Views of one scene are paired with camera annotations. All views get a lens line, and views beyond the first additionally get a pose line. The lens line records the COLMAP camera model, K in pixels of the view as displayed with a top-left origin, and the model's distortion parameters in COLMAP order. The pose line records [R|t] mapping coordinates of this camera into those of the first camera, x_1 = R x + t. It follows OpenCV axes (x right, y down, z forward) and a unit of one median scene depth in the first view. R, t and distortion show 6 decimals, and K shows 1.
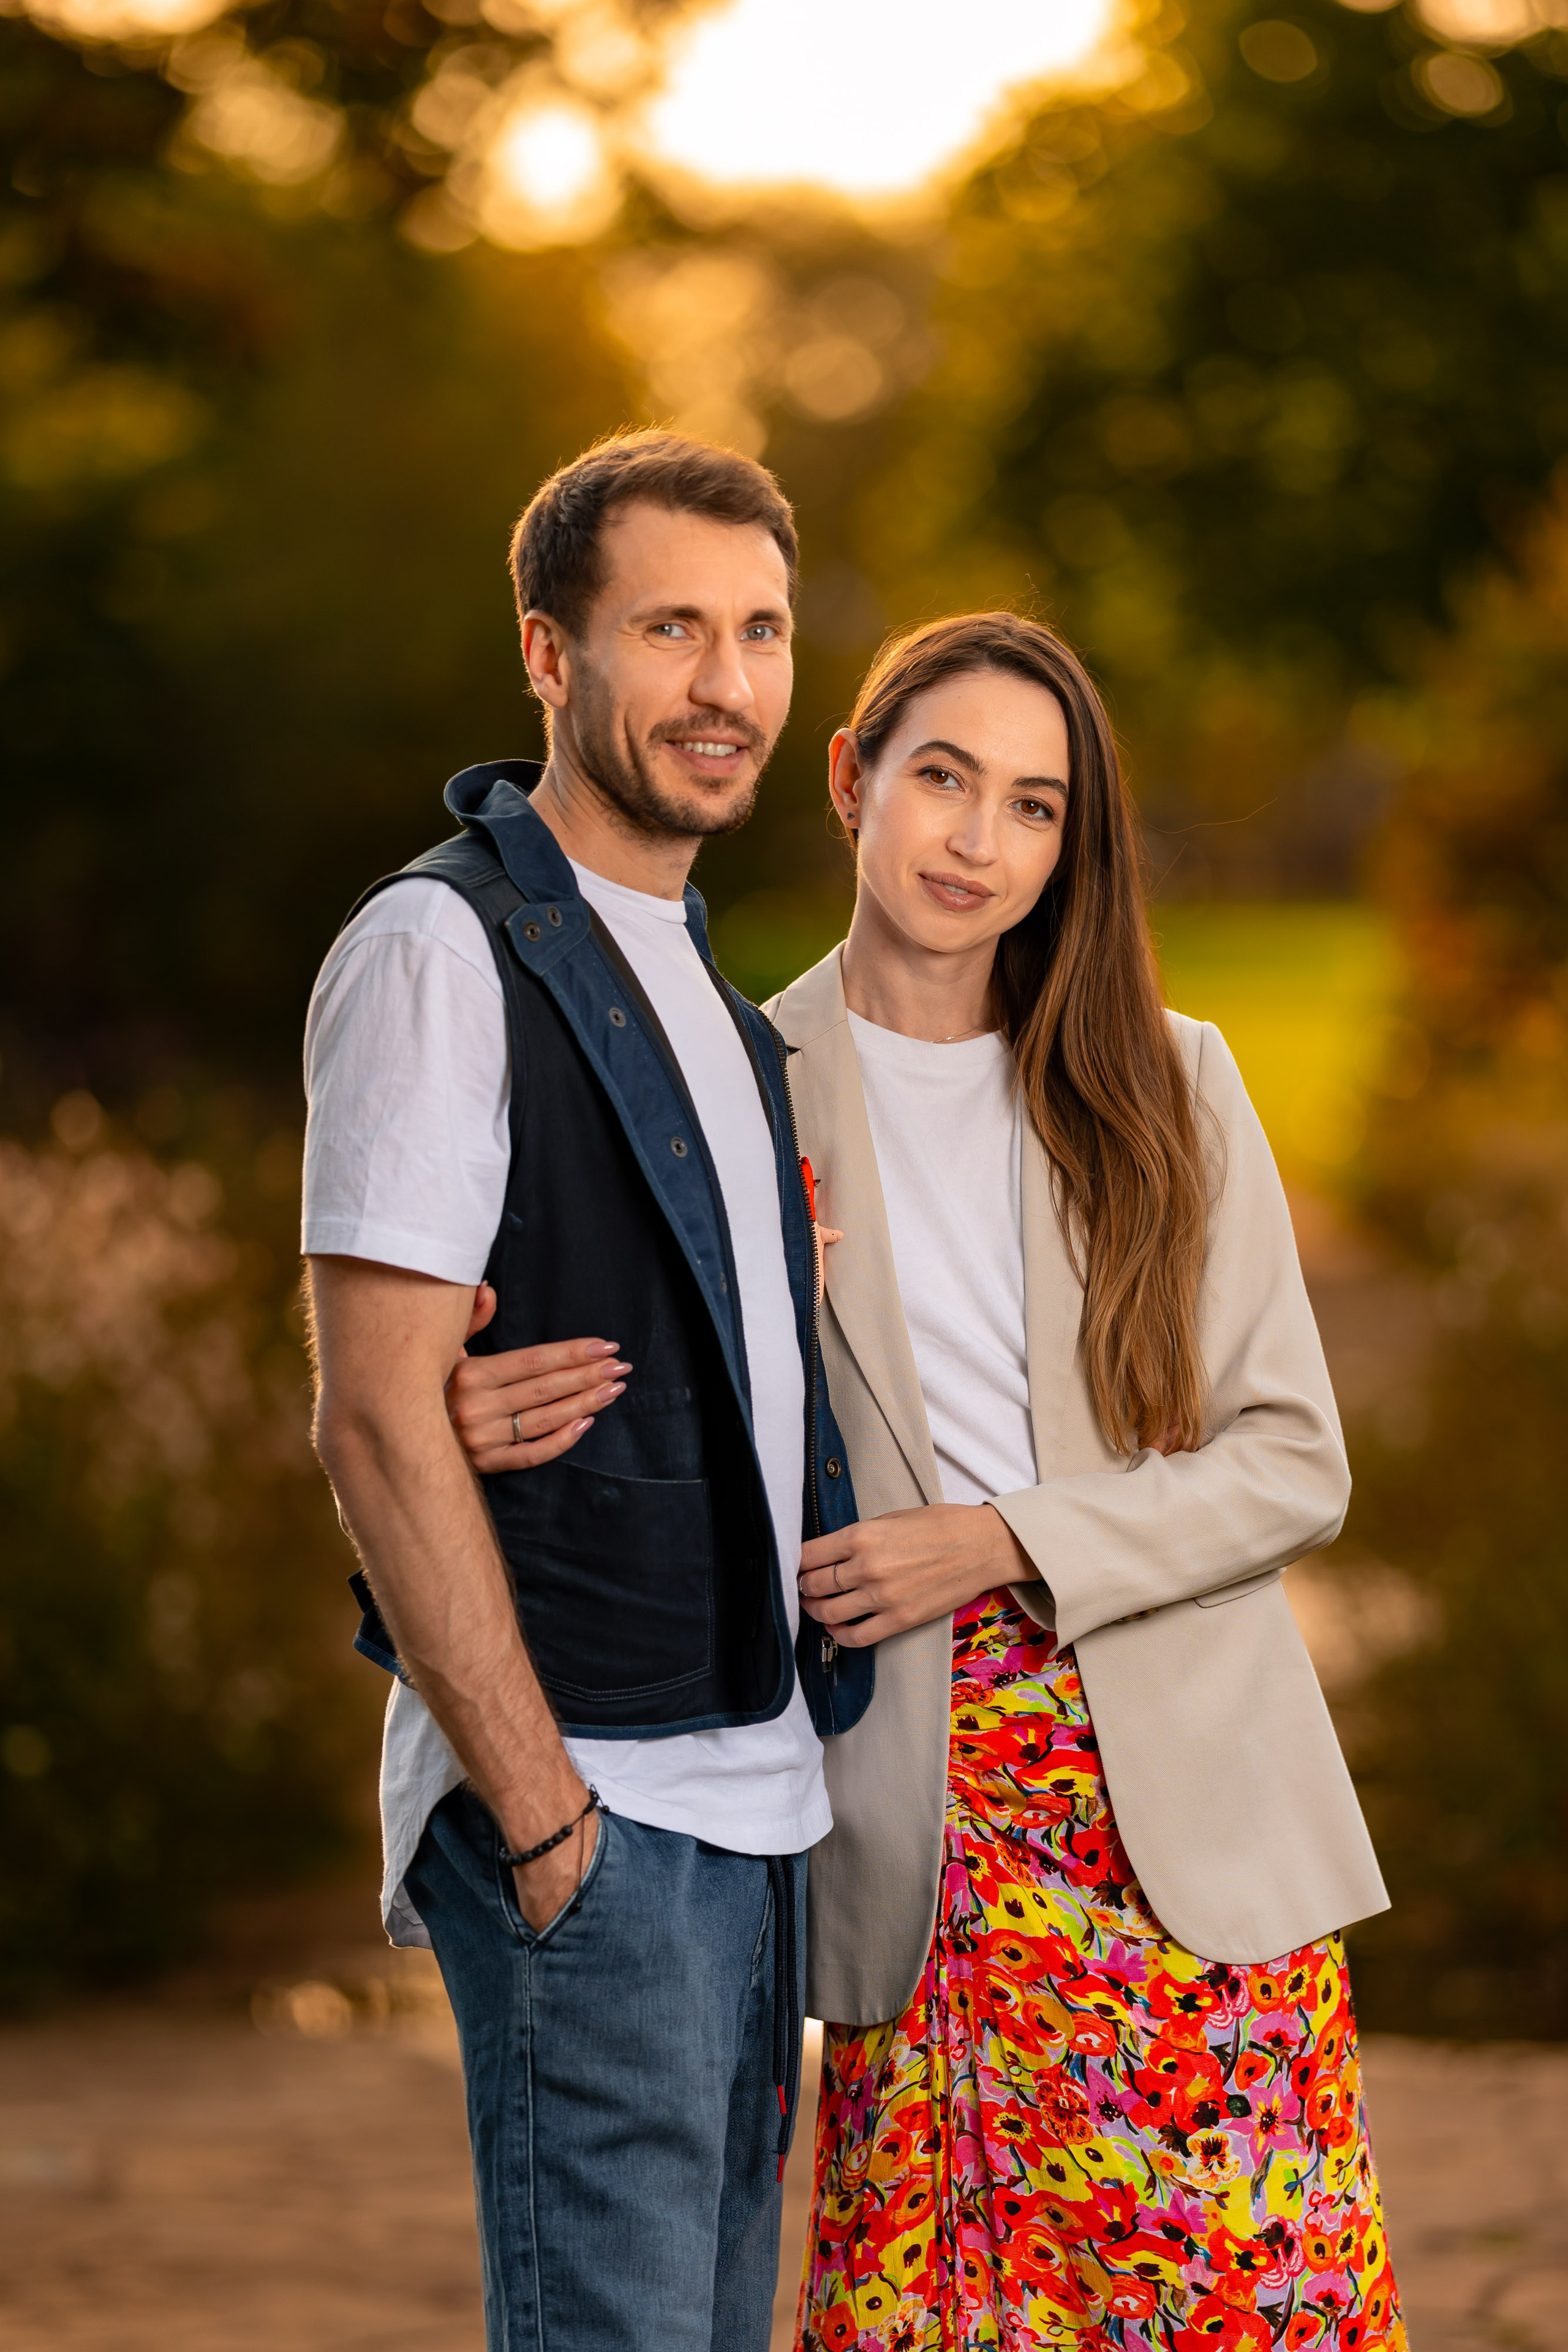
lens RADIAL K [[9288.2, 0, 784.2], [0, 9288.2, 1176.8], [0, 0, 1]] dist [0.212440, 0.000000]
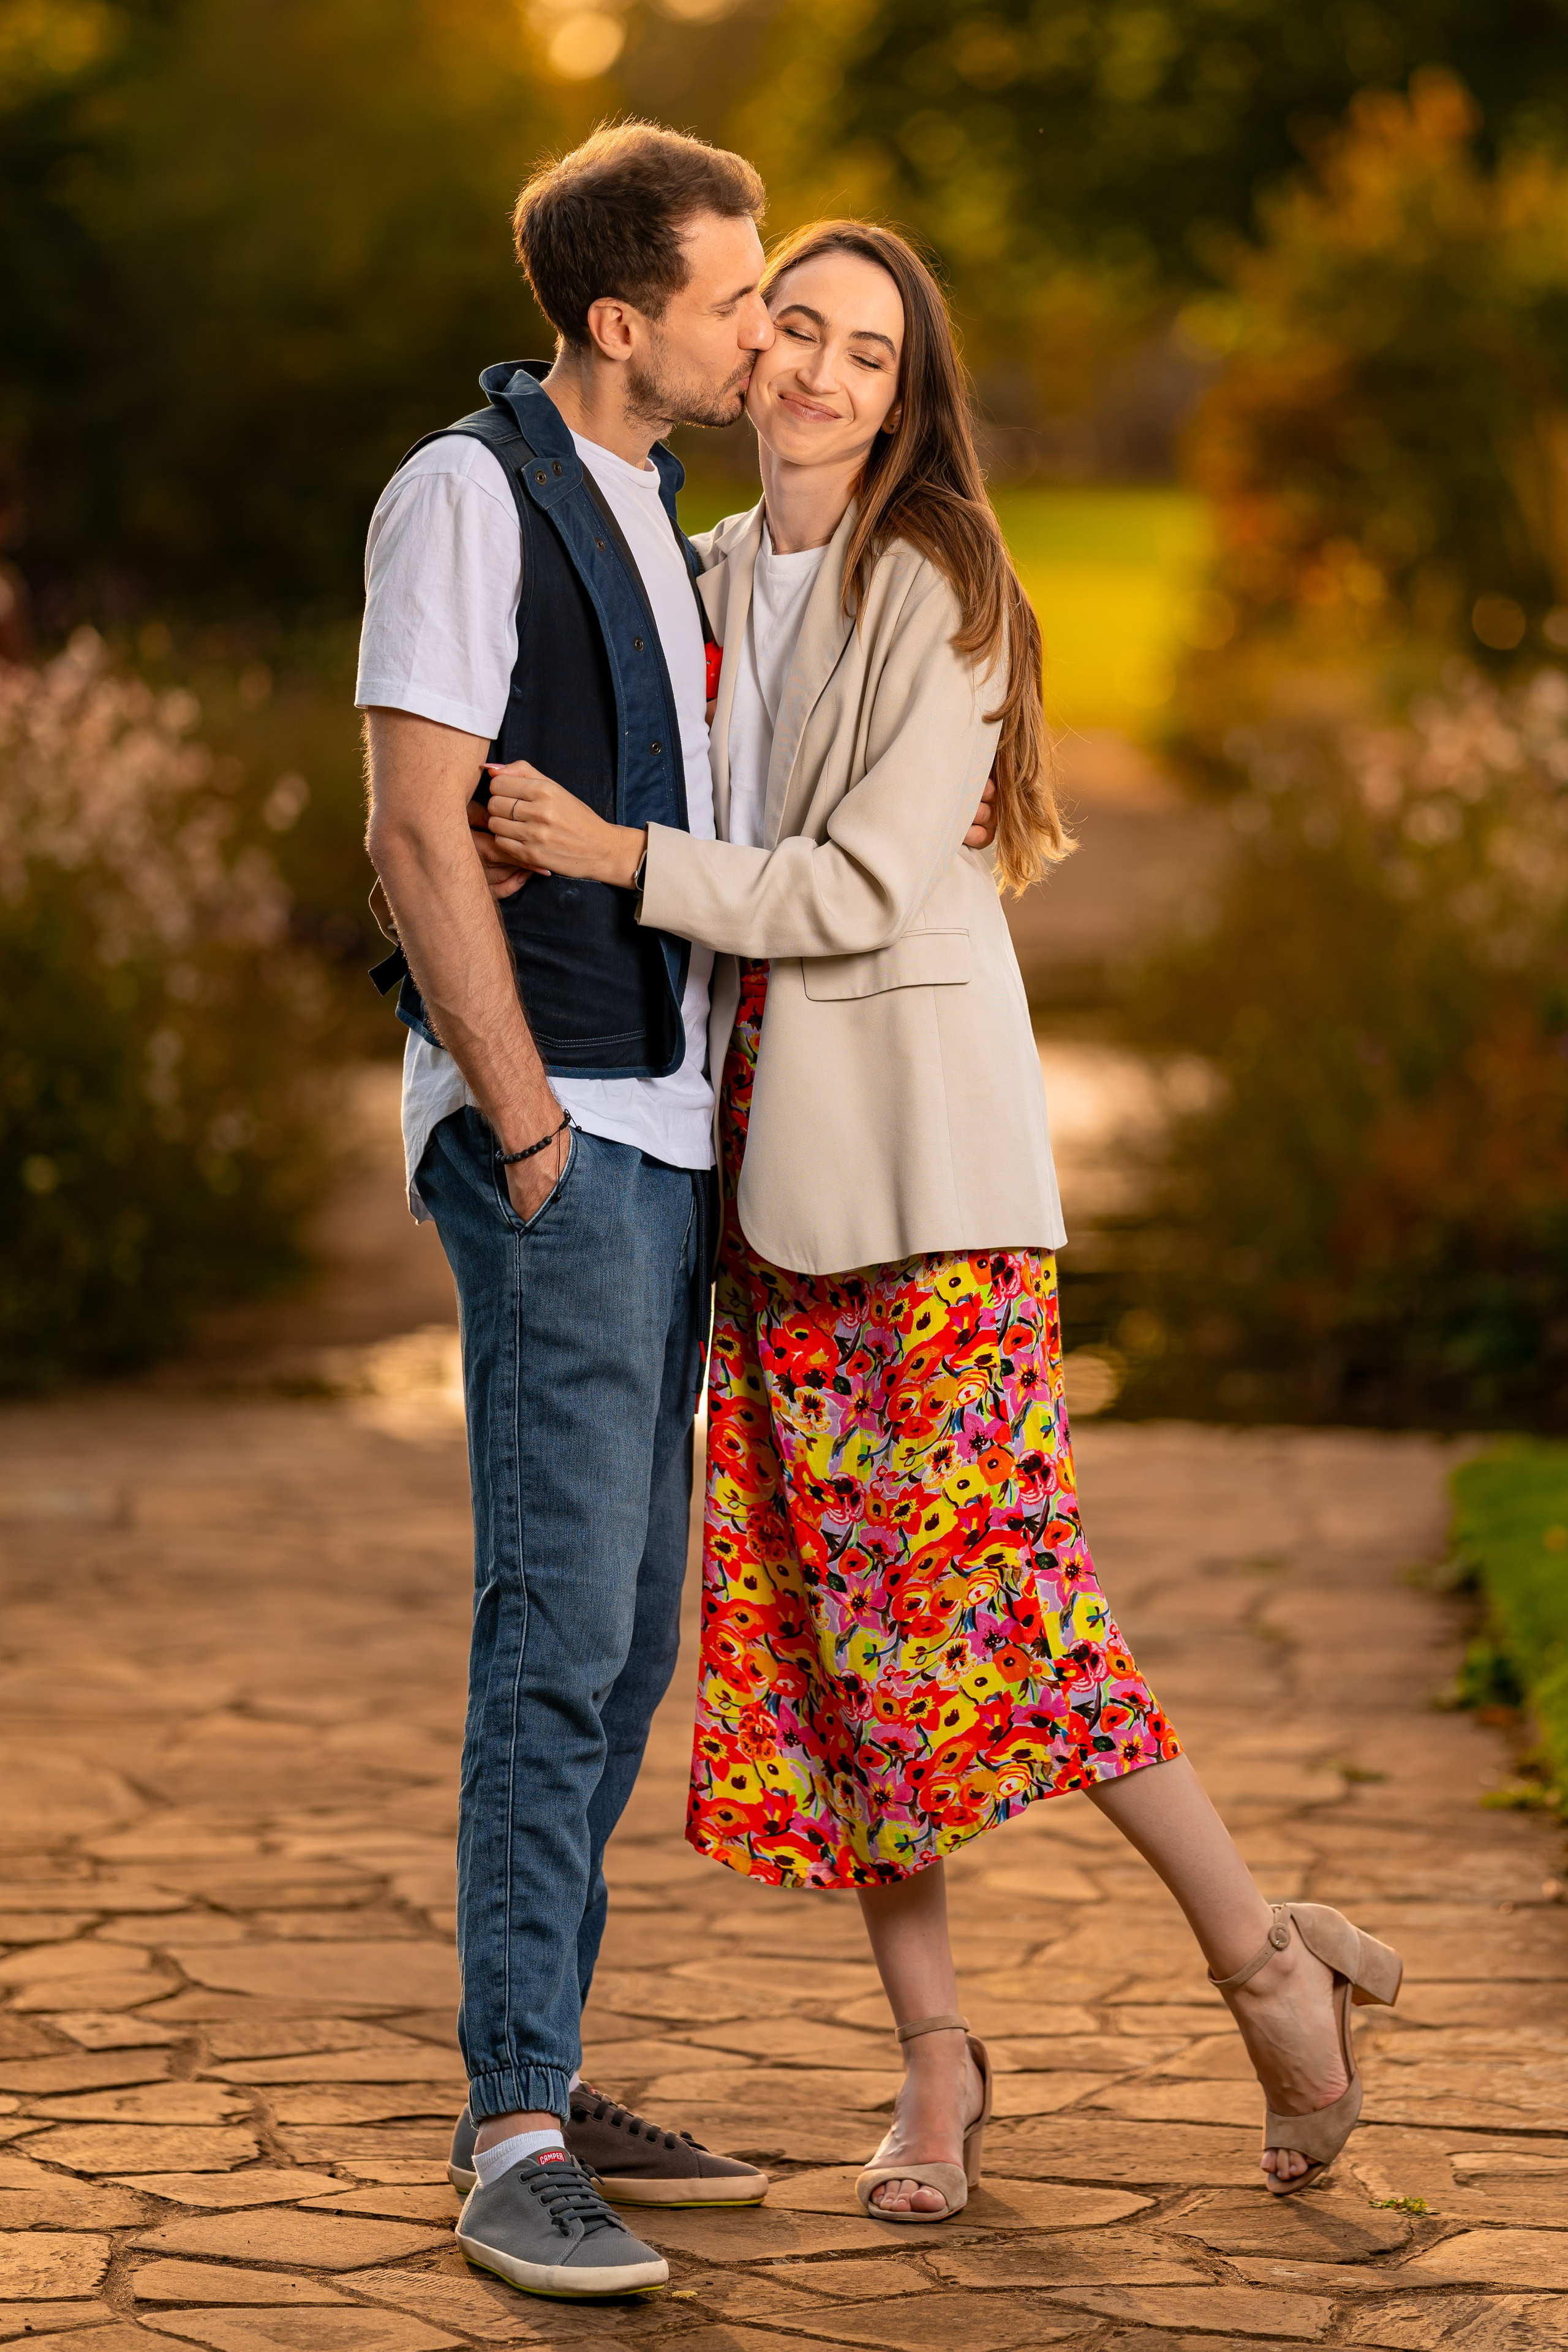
lens RADIAL K [[9288.2, 0, 792.8], [0, 9288.2, 1168.8], [0, 0, 1]] dist [0.212440, 0.000000]
pose [[0.999832, 0.002971, 0.018104, -0.011457], [-0.003763, 0.999031, 0.043853, 0.013815], [-0.017956, -0.043914, 0.998874, -0.346104]]
